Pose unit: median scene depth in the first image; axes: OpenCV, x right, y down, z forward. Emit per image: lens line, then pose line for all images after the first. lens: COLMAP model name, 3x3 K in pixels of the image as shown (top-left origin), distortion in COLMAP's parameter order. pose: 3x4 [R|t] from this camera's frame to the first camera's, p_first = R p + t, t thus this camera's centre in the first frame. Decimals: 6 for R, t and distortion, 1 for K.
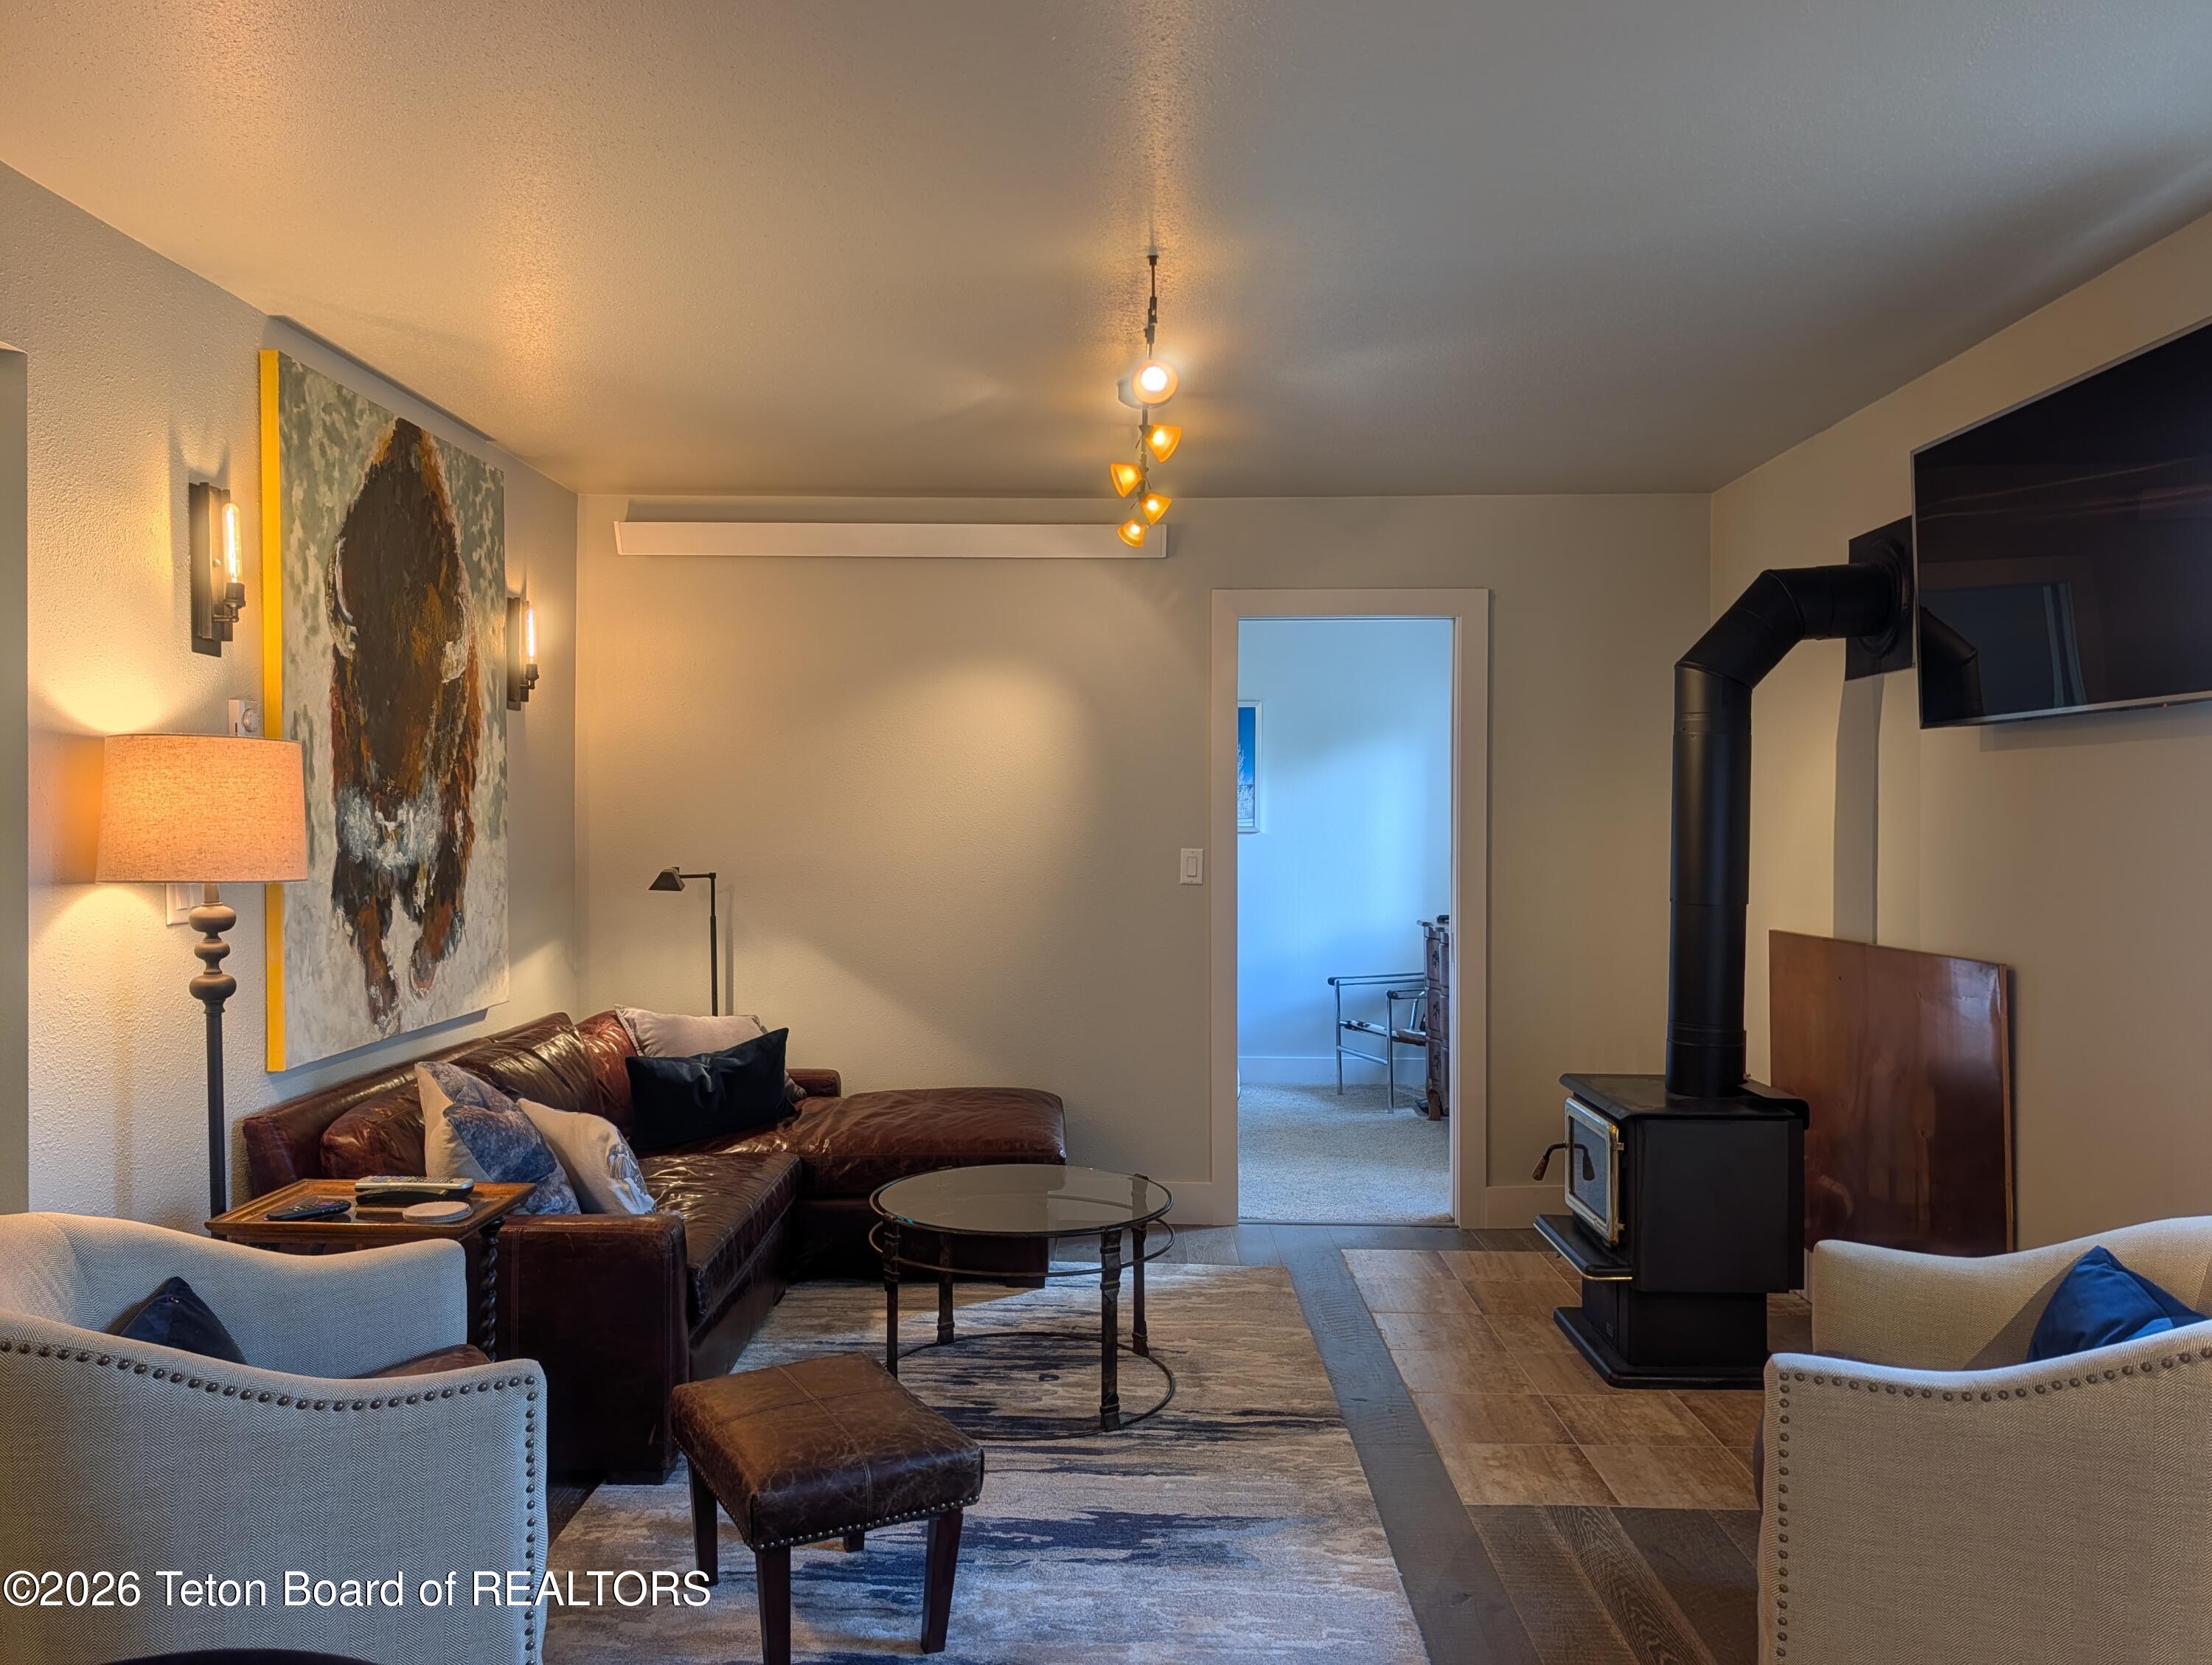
lens RADIAL K [[1582.3, 0, 1094.4], [0, 1582.3, 848.1], [0, 0, 1]] dist [0.011803, -0.003596]
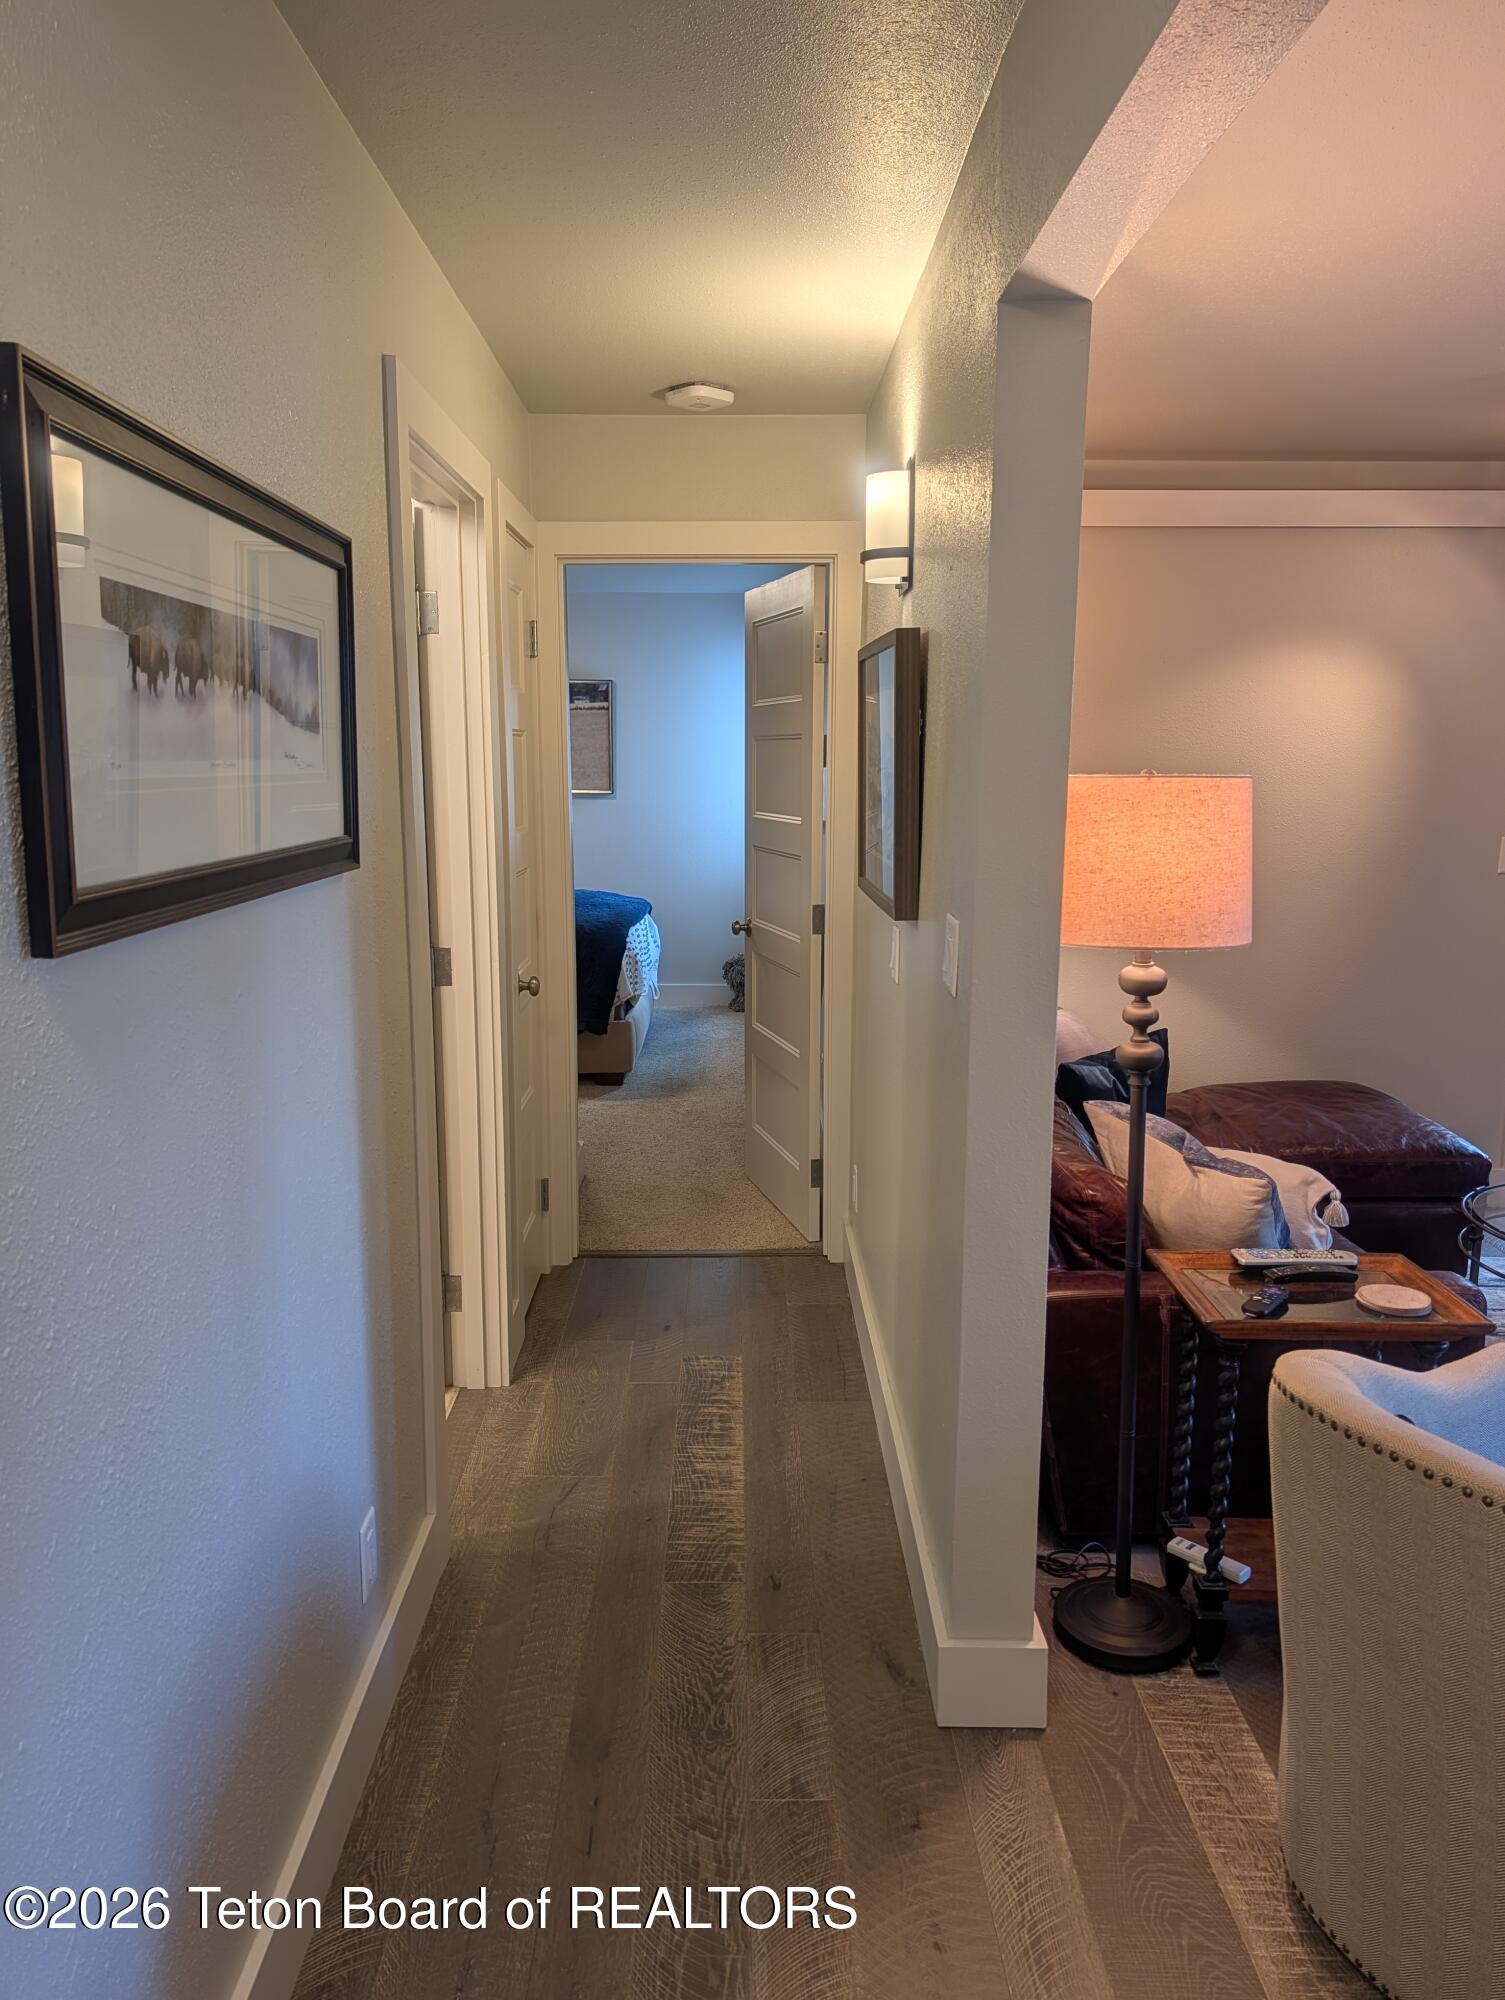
lens RADIAL K [[1427.8, 0, 740.1], [0, 1427.8, 1001.6], [0, 0, 1]] dist [0.009836, -0.000784]
pose [[0.999638, -0.004138, 0.026574, -0.629766], [-0.000055, 0.987778, 0.155865, -0.053457], [-0.026894, -0.155810, 0.987421, 0.174693]]
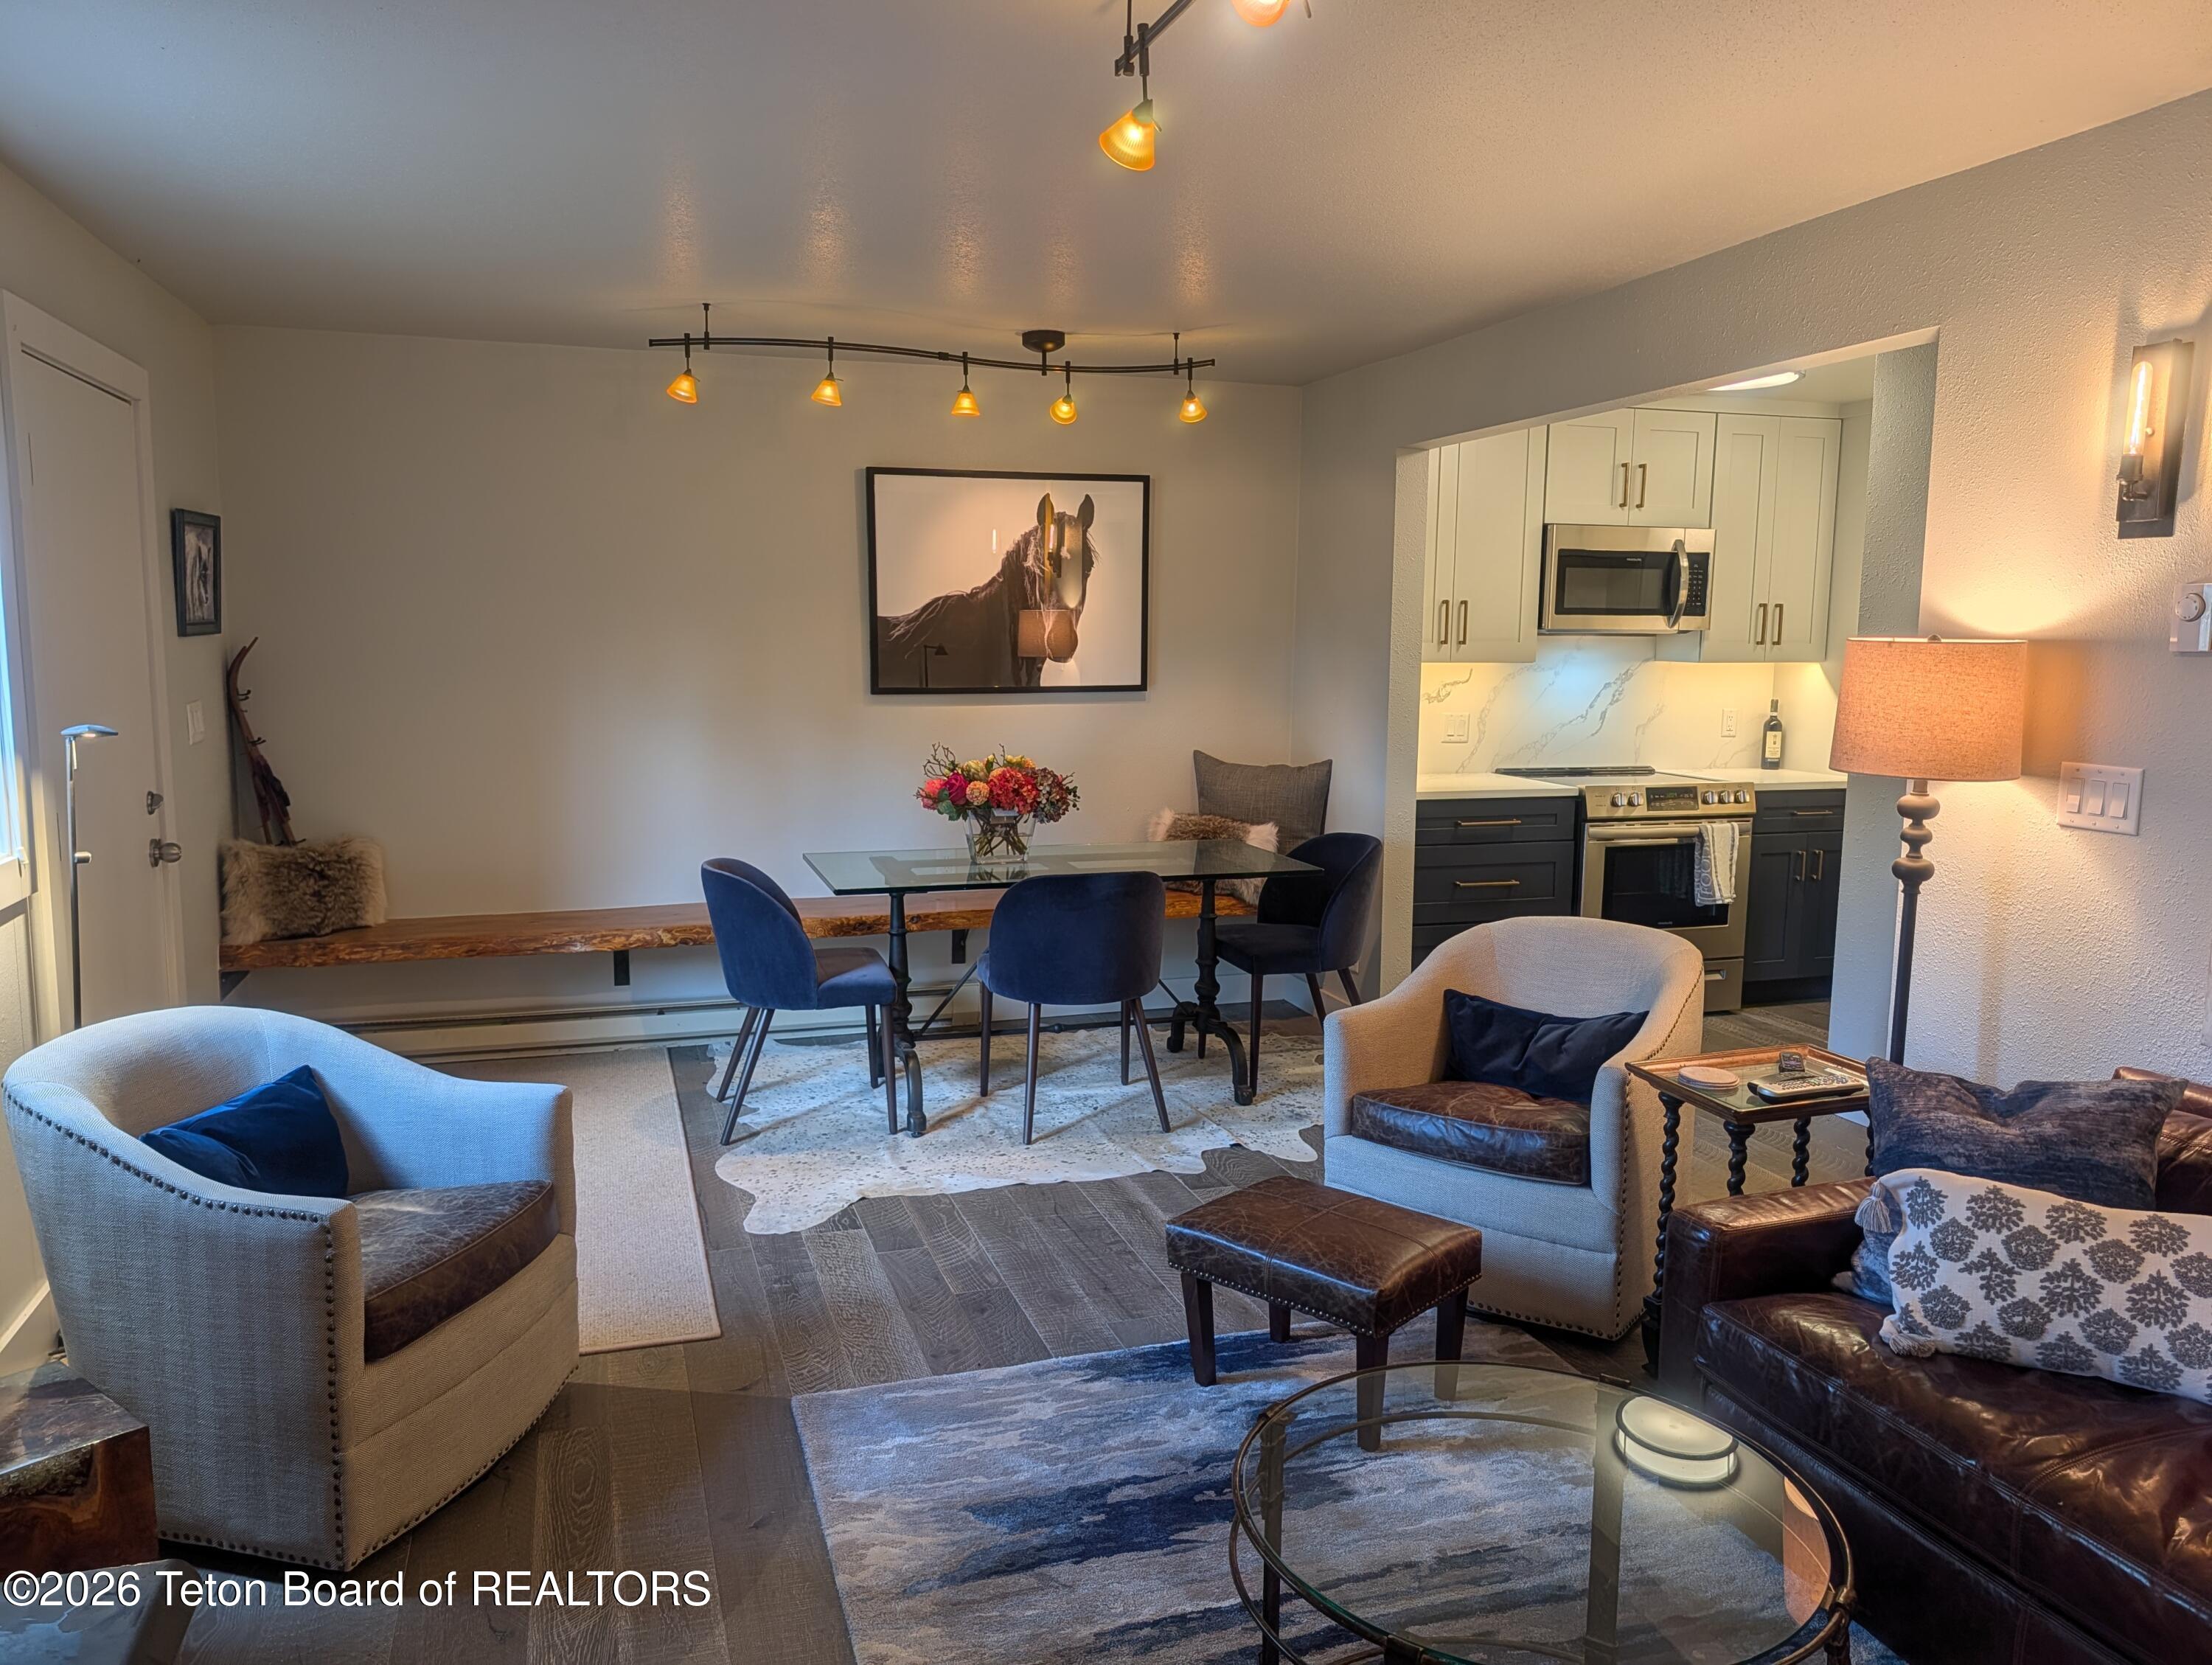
lens RADIAL K [[1582.3, 0, 1051.7], [0, 1582.3, 846.4], [0, 0, 1]] dist [0.011803, -0.003596]
pose [[-0.952097, 0.035570, -0.303719, 0.256424], [-0.011777, 0.988210, 0.152652, -0.065554], [0.305568, 0.148917, -0.940453, 1.428250]]
